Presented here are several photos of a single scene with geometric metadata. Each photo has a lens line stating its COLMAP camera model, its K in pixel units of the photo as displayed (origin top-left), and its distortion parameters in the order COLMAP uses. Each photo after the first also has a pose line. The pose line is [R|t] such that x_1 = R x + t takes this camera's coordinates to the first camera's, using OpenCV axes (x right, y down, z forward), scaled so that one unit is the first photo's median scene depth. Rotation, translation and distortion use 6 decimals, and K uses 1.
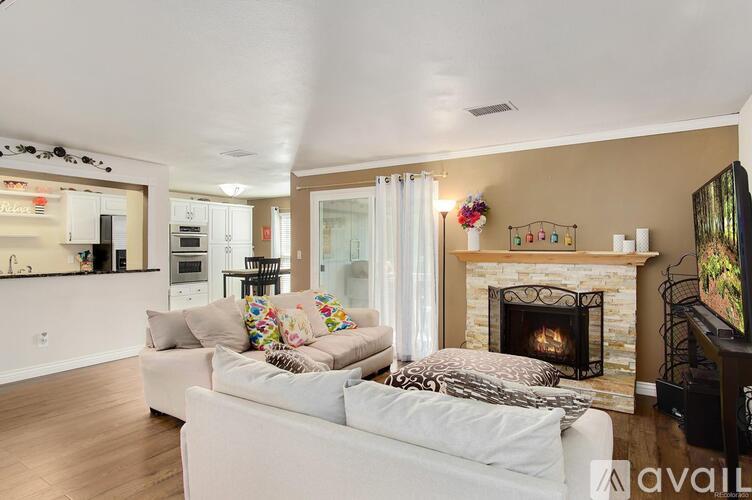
lens RADIAL K [[414.0, 0, 376.0], [0, 414.0, 250.0], [0, 0, 1]] dist [-0.000897, 0.000108]
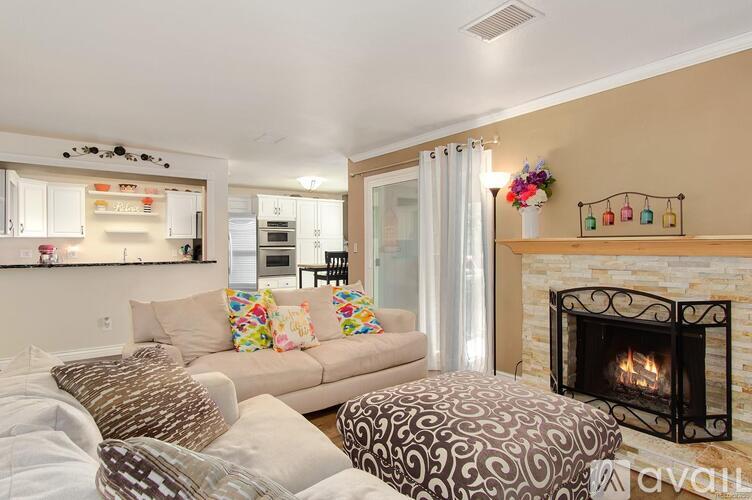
lens RADIAL K [[407.9, 0, 376.0], [0, 407.9, 250.0], [0, 0, 1]] dist [-0.002615, 0.000683]
pose [[0.938934, -0.000302, -0.344097, 0.234524], [0.001302, 0.999996, 0.002677, 0.020430], [0.344094, -0.002961, 0.938930, 0.232211]]
